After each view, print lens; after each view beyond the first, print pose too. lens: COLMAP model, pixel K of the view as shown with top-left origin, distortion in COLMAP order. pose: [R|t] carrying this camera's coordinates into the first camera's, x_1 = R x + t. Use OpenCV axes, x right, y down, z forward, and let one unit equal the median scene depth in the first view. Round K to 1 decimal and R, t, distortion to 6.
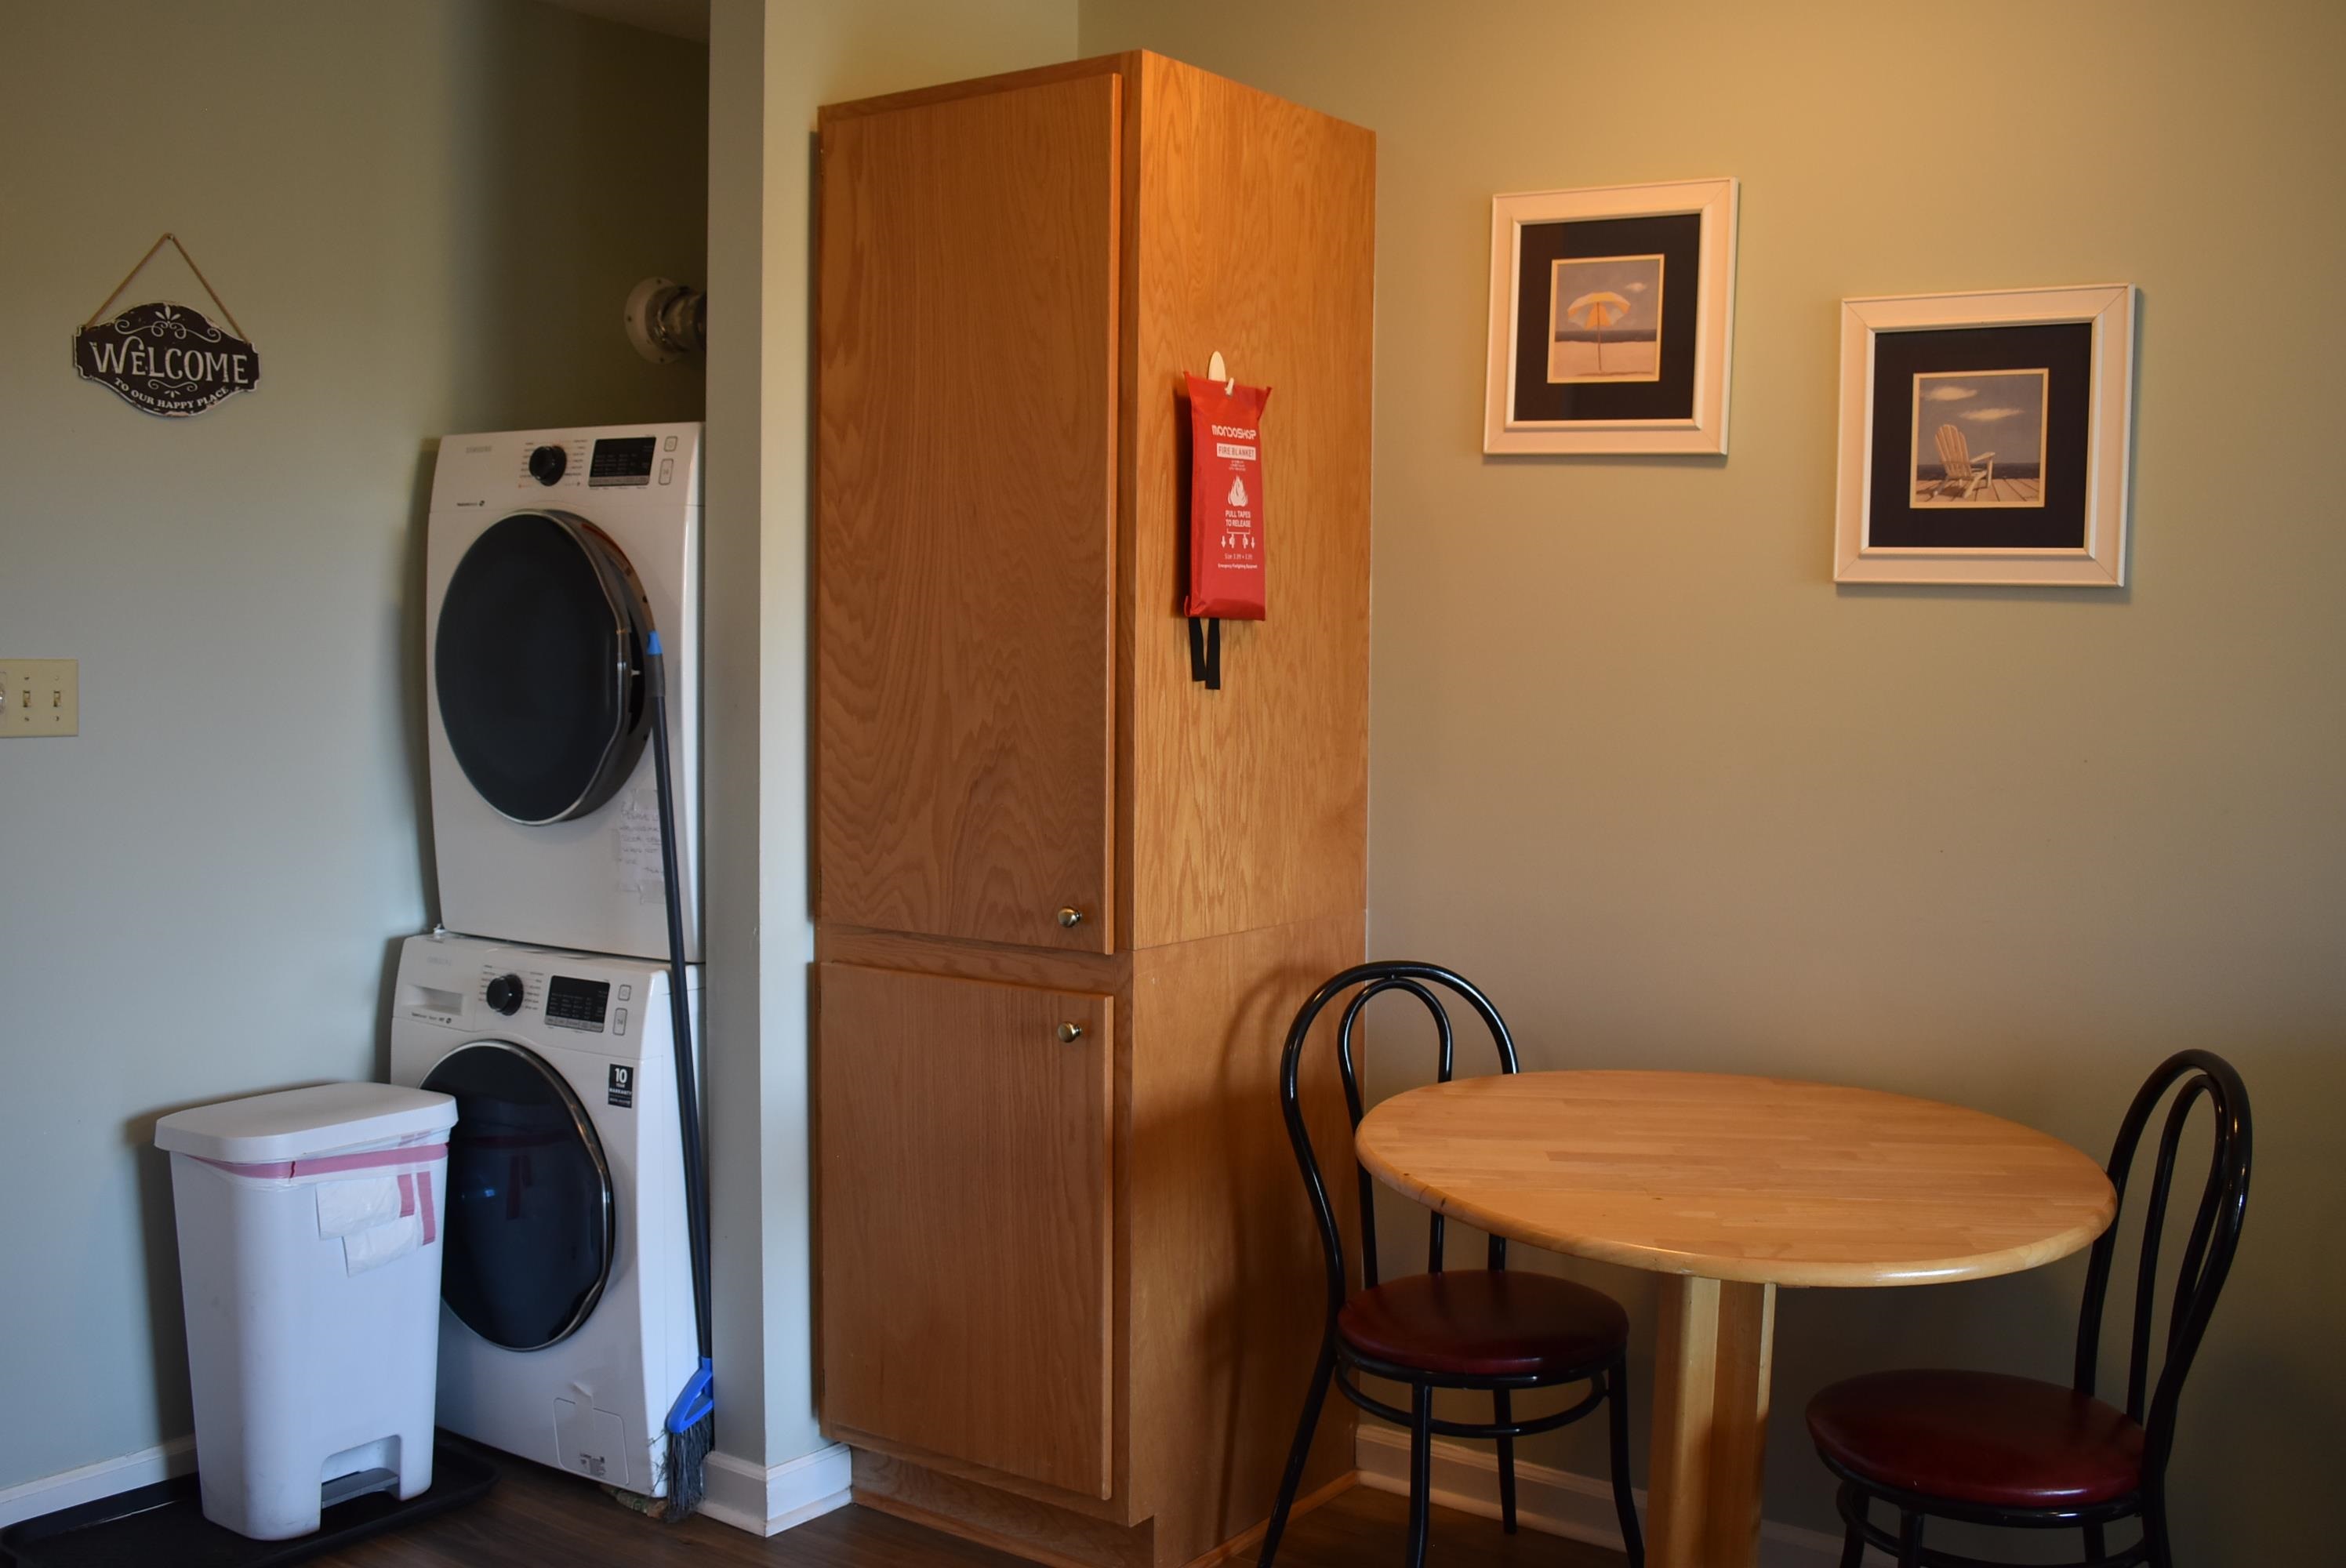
lens RADIAL K [[2311.6, 0, 1178.9], [0, 2311.6, 774.3], [0, 0, 1]] dist [-0.078732, 0.014977]
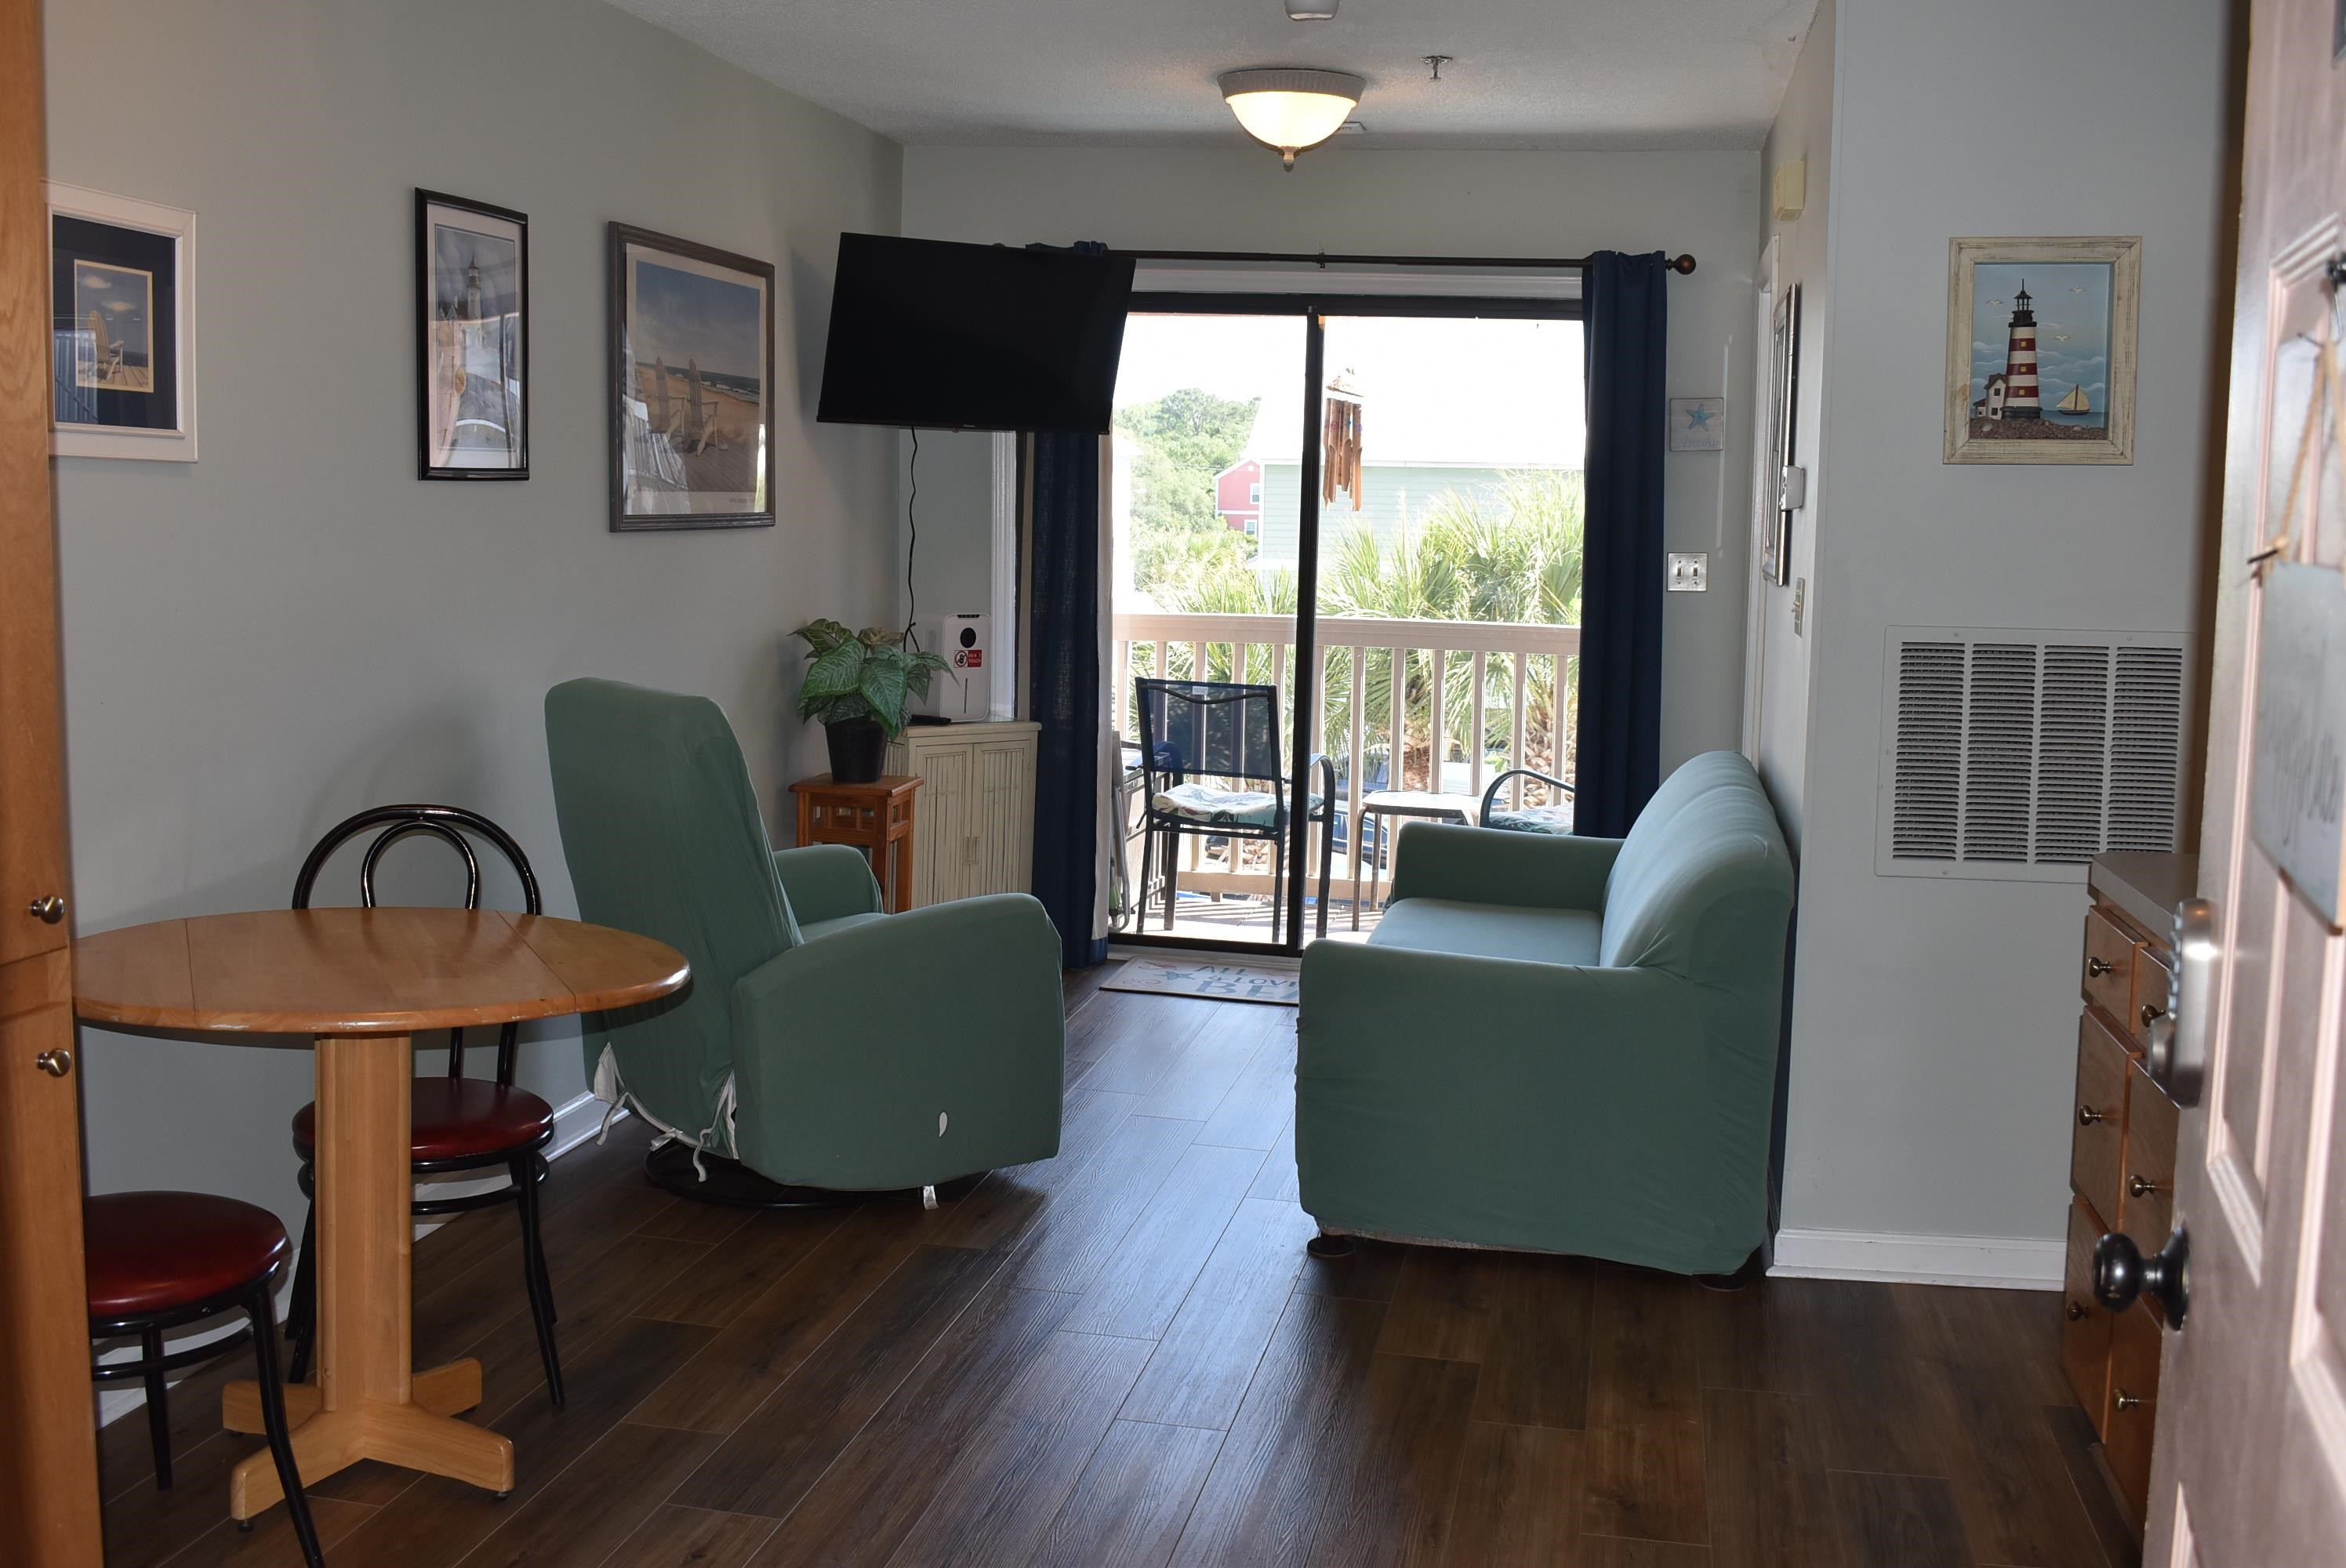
lens RADIAL K [[2333.9, 0, 1165.4], [0, 2333.9, 780.1], [0, 0, 1]] dist [-0.060708, -0.012413]
pose [[-0.424884, -0.125759, 0.896470, -0.826909], [0.034533, 0.987331, 0.154872, -0.078852], [-0.904589, 0.096760, -0.415158, 0.950390]]
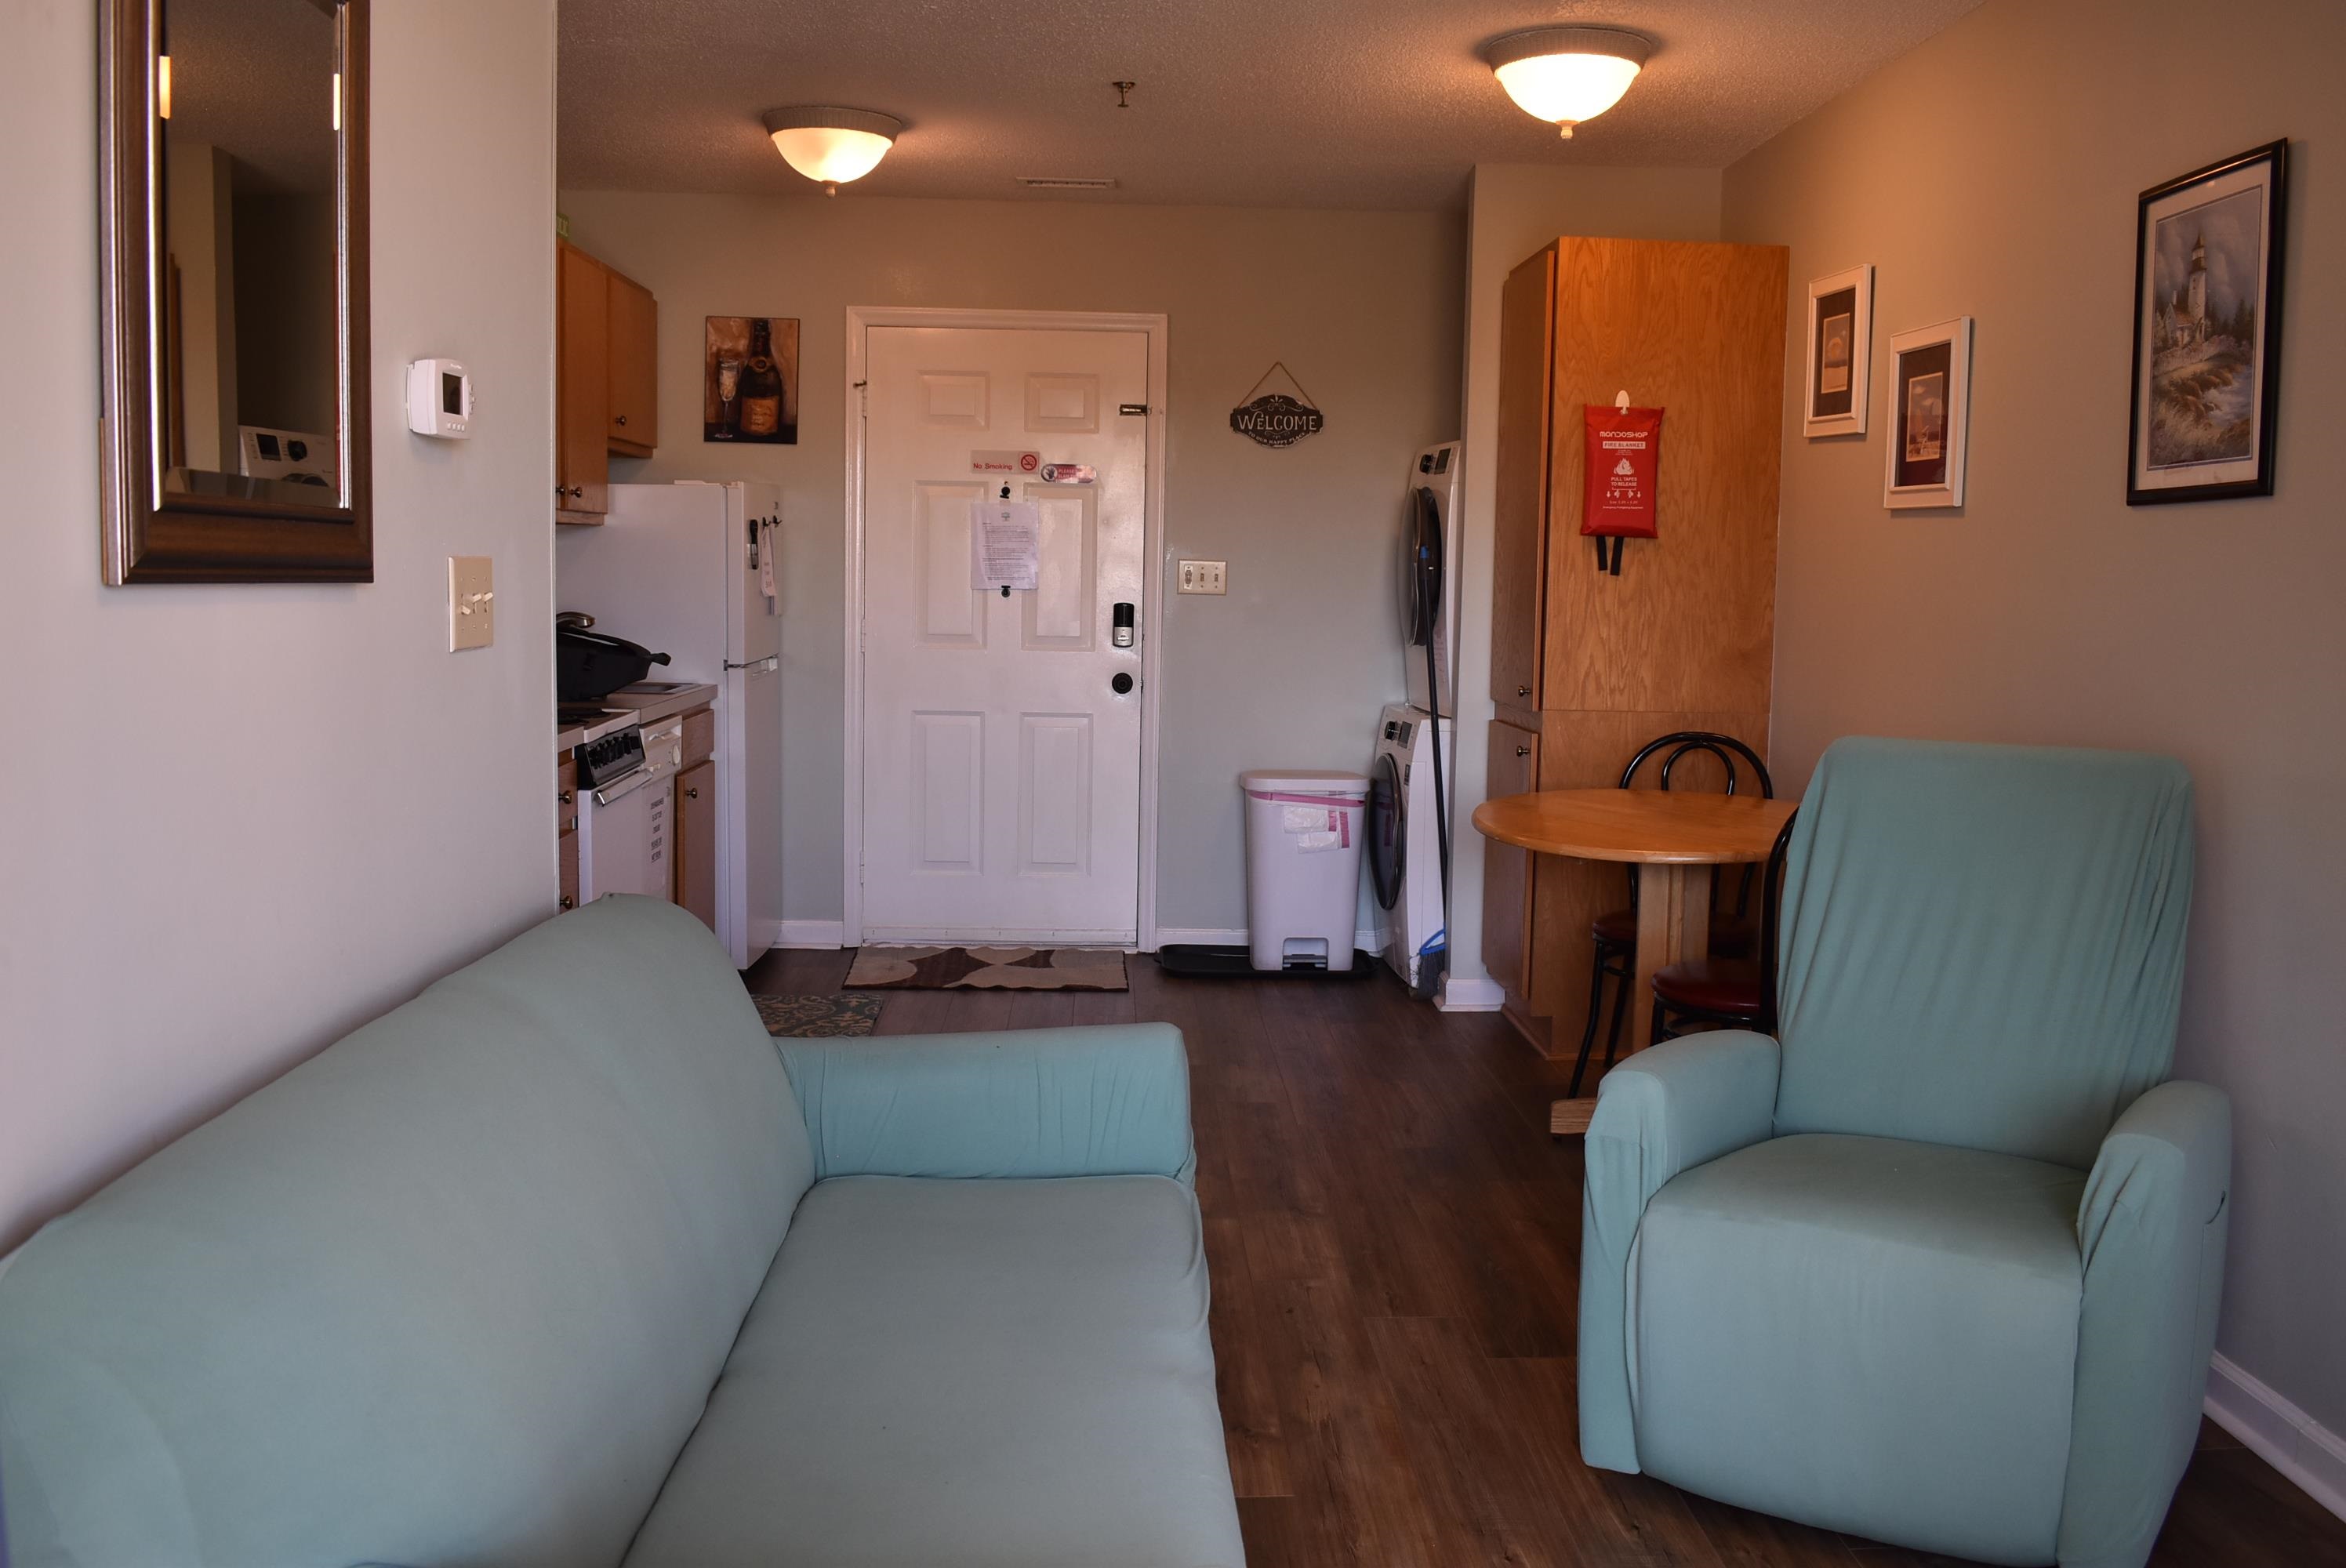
lens RADIAL K [[1990.2, 0, 1170.7], [0, 1990.2, 769.9], [0, 0, 1]] dist [-0.086467, 0.003754]
pose [[0.623114, 0.078289, -0.778203, 1.037299], [-0.060579, 0.996820, 0.051776, 0.057775], [0.779781, 0.014881, 0.625875, -0.258032]]
